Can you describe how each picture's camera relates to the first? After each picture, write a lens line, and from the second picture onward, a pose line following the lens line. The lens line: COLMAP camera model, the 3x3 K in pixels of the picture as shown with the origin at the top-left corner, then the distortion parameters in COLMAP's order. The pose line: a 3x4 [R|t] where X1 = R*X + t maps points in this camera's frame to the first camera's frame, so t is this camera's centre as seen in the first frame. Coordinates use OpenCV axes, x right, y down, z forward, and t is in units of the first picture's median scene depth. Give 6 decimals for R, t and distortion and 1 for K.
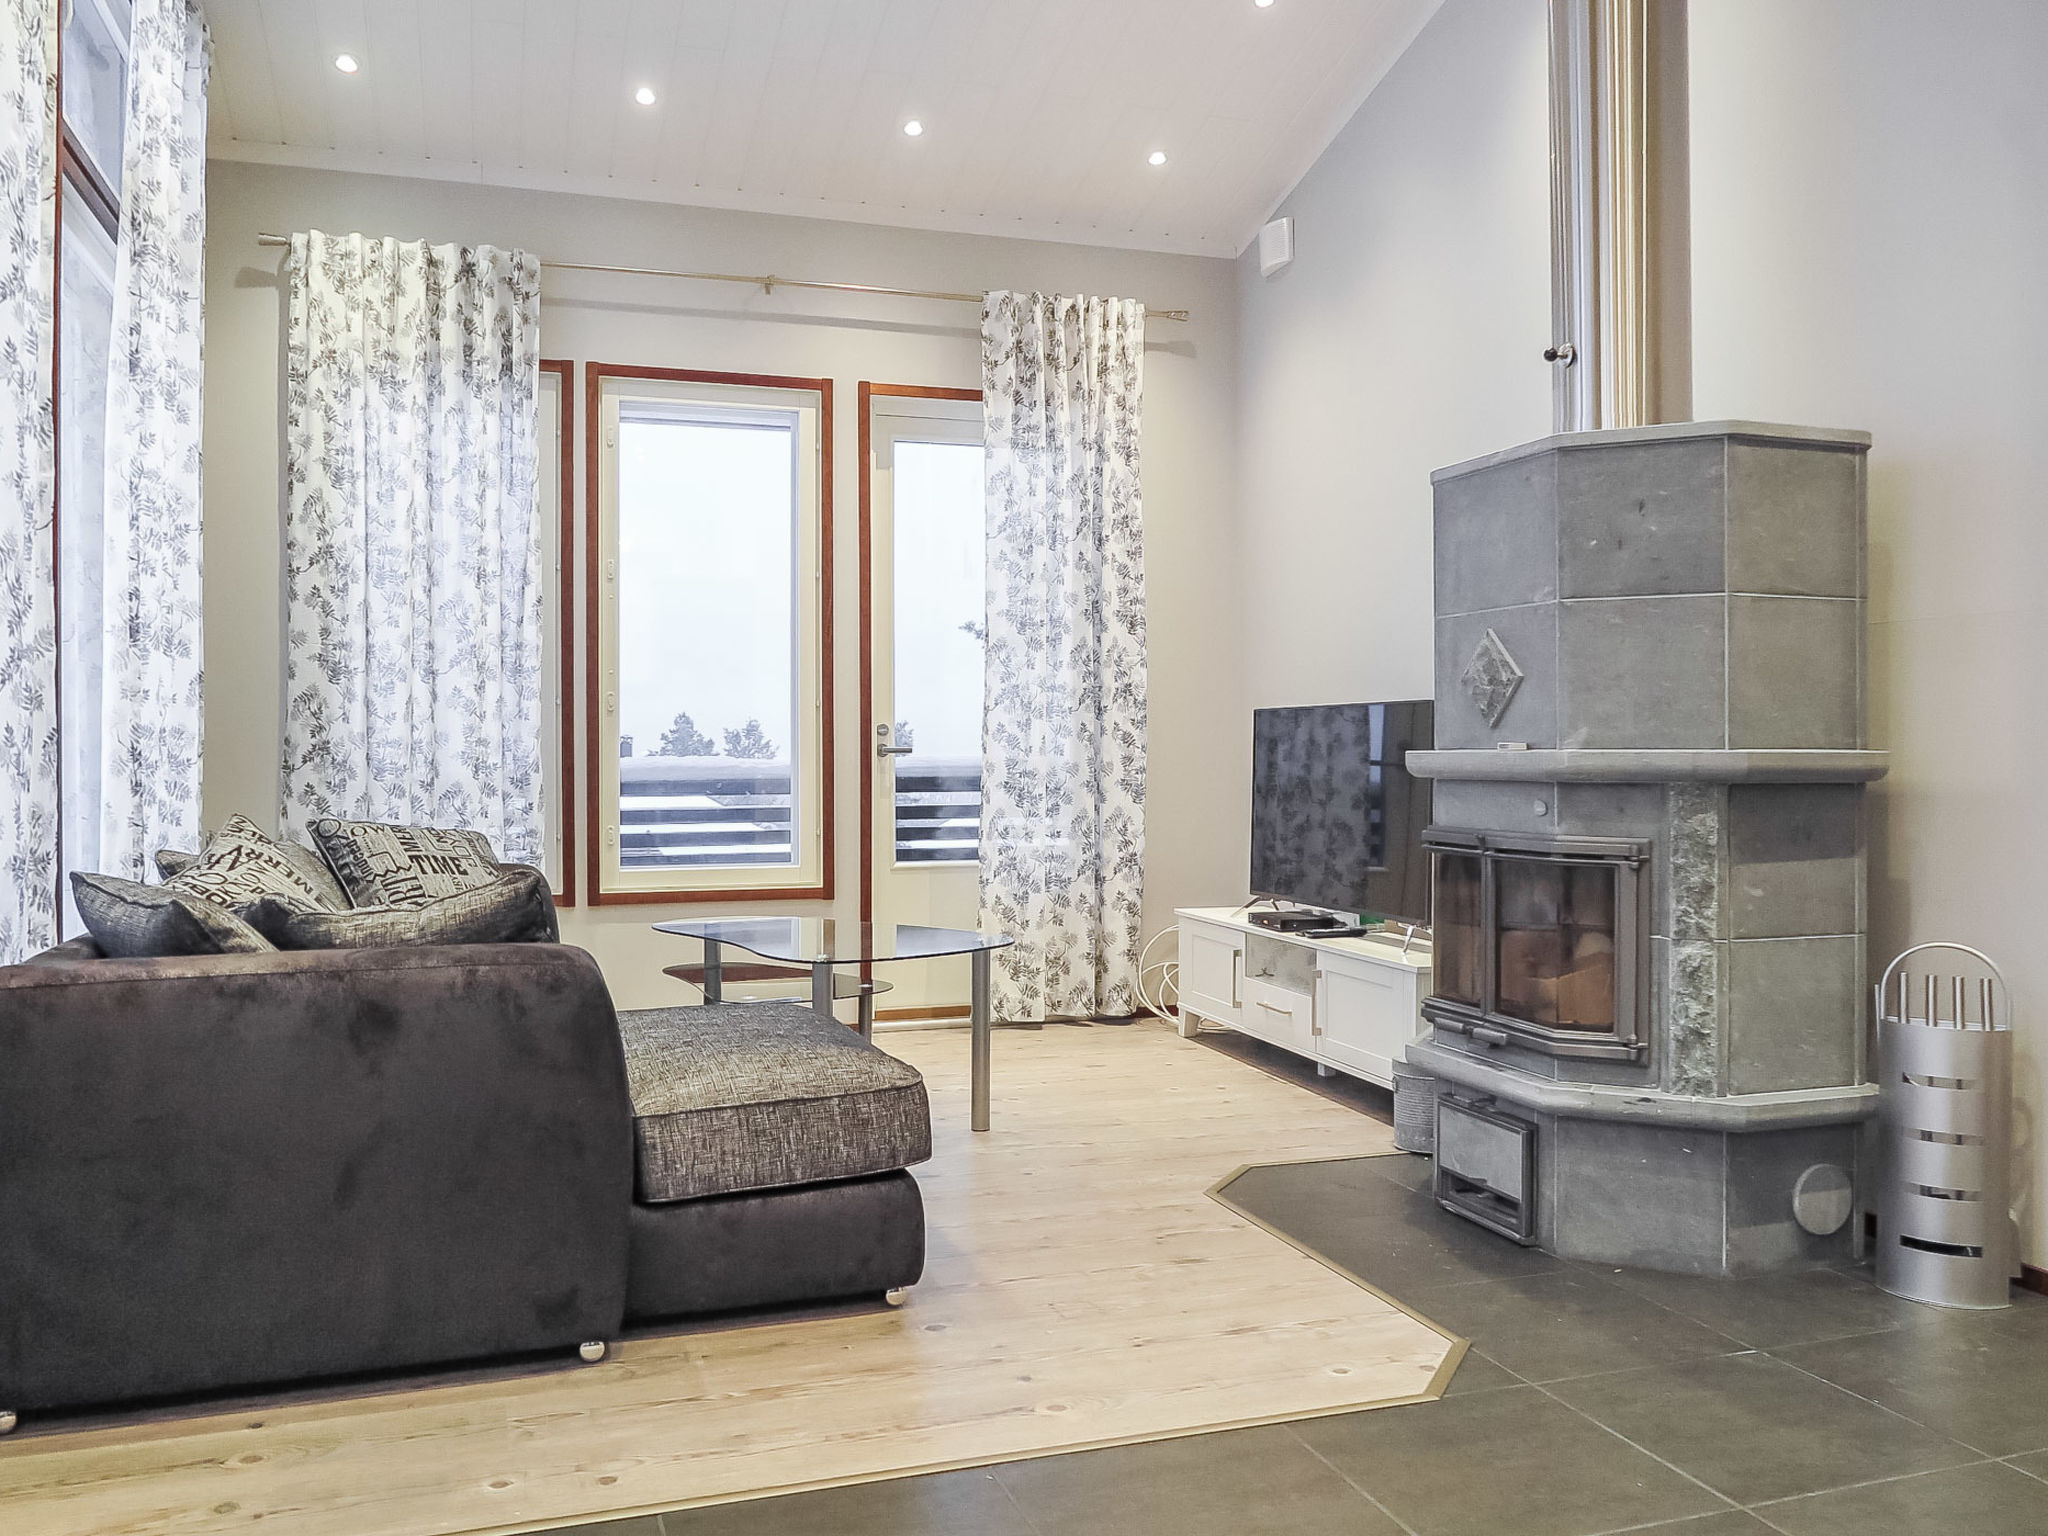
lens RADIAL K [[1625.1, 0, 1032.7], [0, 1625.1, 765.9], [0, 0, 1]] dist [-0.005738, -0.013290]
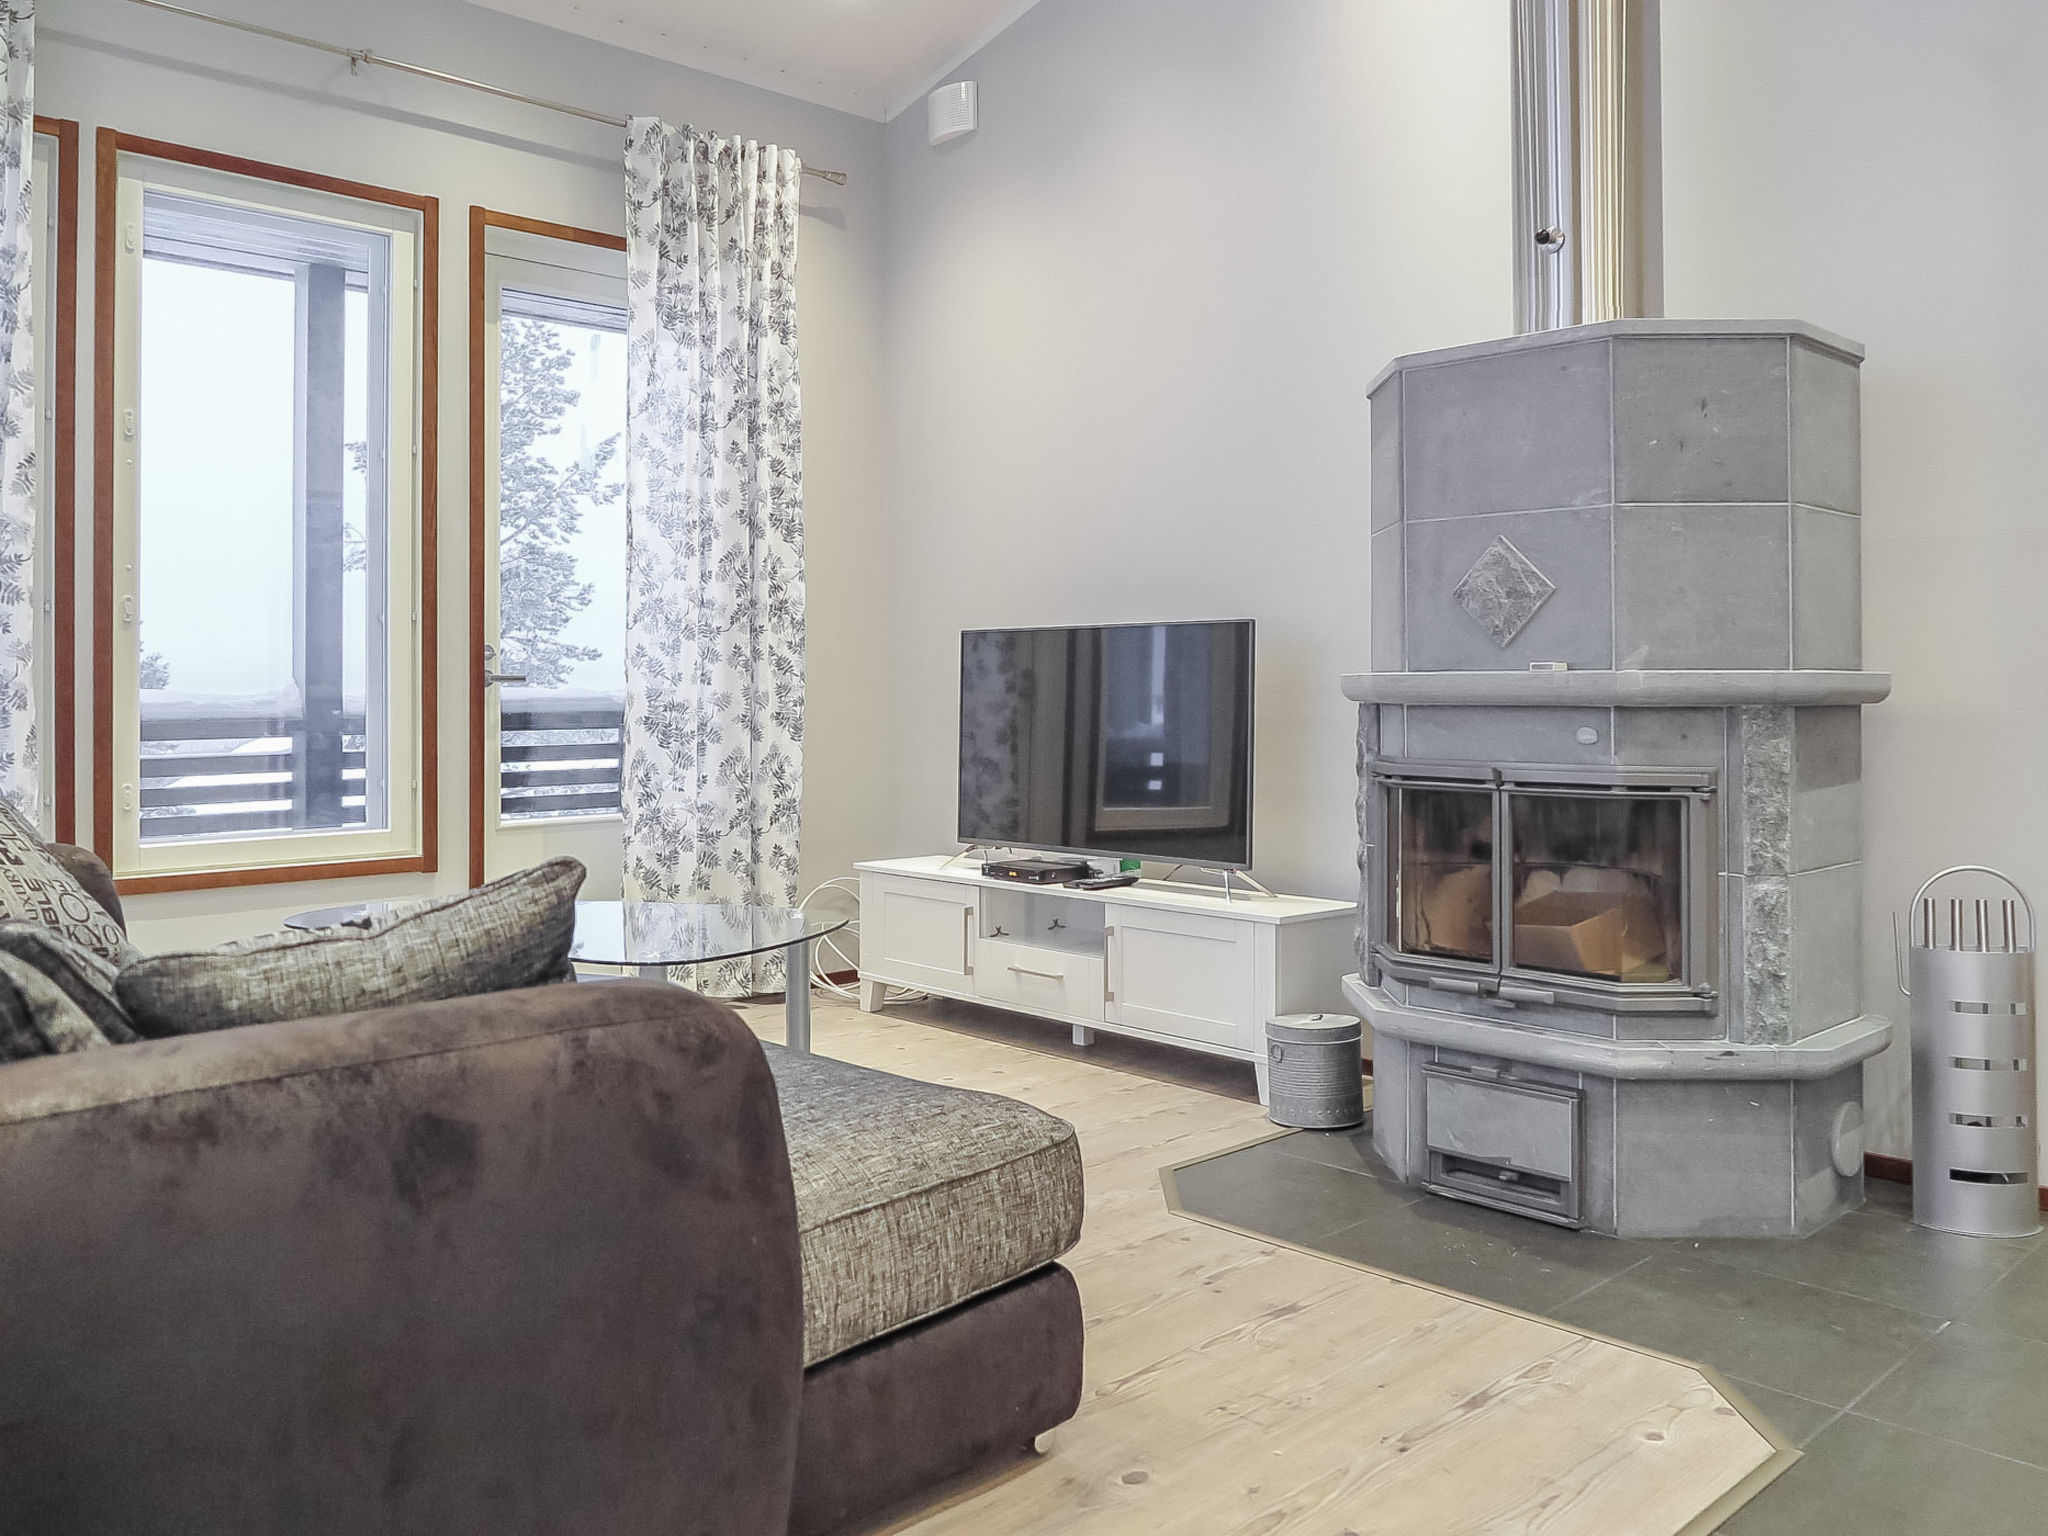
lens RADIAL K [[1625.1, 0, 1000.0], [0, 1625.1, 679.9], [0, 0, 1]] dist [-0.005738, -0.013290]
pose [[0.905838, 0.000878, 0.423624, -0.345396], [0.005267, 0.999897, -0.013333, 0.005378], [-0.423593, 0.014309, 0.905740, 0.315190]]
